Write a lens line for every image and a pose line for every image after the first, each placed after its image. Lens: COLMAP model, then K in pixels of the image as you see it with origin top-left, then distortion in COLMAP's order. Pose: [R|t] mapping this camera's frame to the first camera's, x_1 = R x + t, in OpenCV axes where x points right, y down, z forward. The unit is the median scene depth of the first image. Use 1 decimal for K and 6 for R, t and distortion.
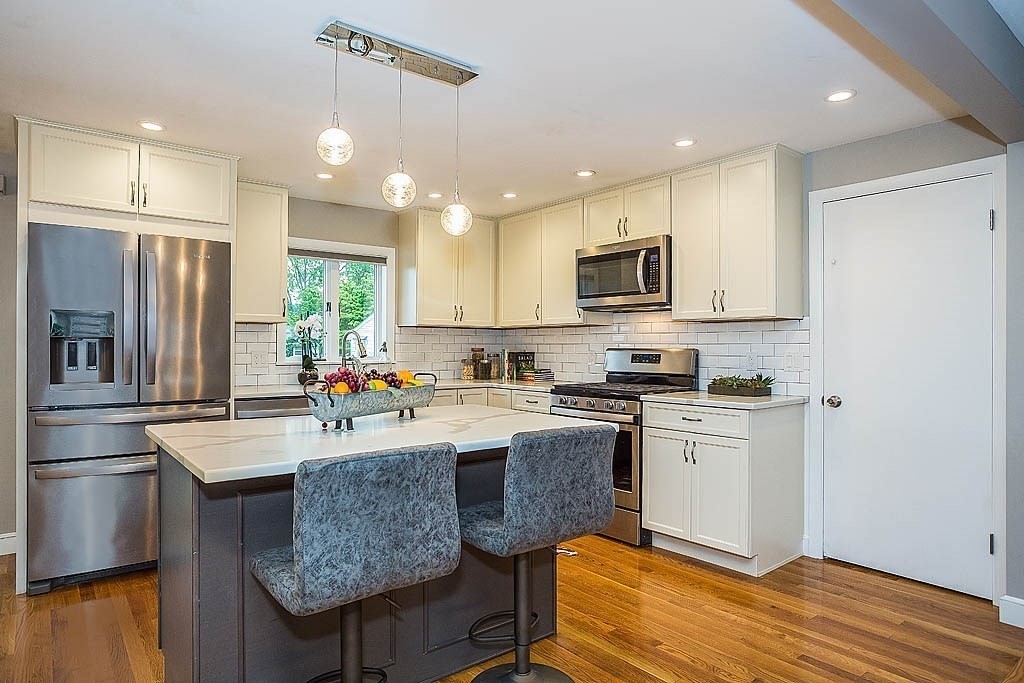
lens RADIAL K [[601.7, 0, 512.0], [0, 601.7, 341.5], [0, 0, 1]] dist [-0.006865, -0.000625]
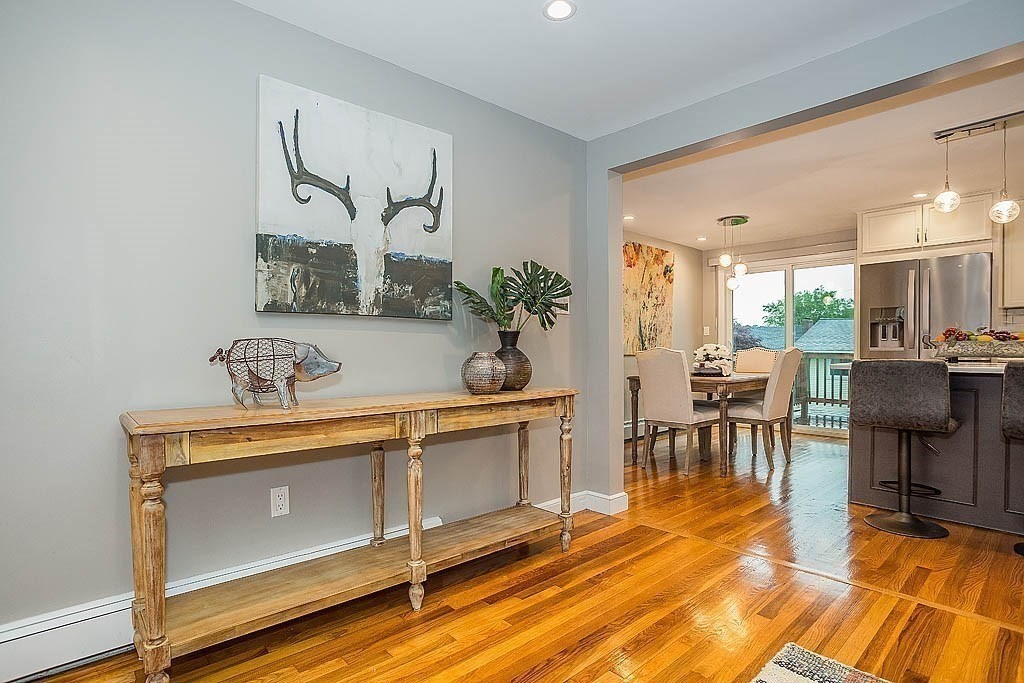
lens RADIAL K [[511.4, 0, 507.2], [0, 511.4, 328.2], [0, 0, 1]] dist [-0.065497, 0.030005]
pose [[0.055289, -0.038038, -0.997746, 0.715954], [0.008191, 0.999258, -0.037641, 0.057513], [0.998437, -0.006091, 0.055559, -0.238484]]
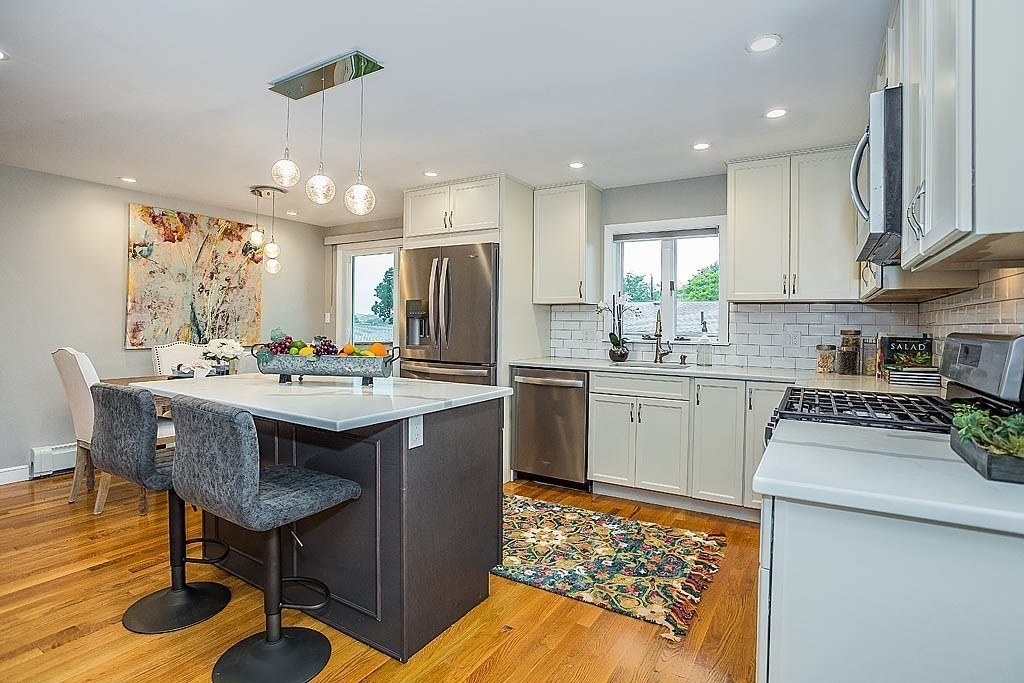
lens RADIAL K [[511.4, 0, 507.2], [0, 511.4, 328.2], [0, 0, 1]] dist [-0.065497, 0.030005]
pose [[0.339950, 0.010668, -0.940383, 0.654120], [-0.004910, 0.999942, 0.009569, 0.009576], [0.940431, 0.001364, 0.339982, 0.754506]]
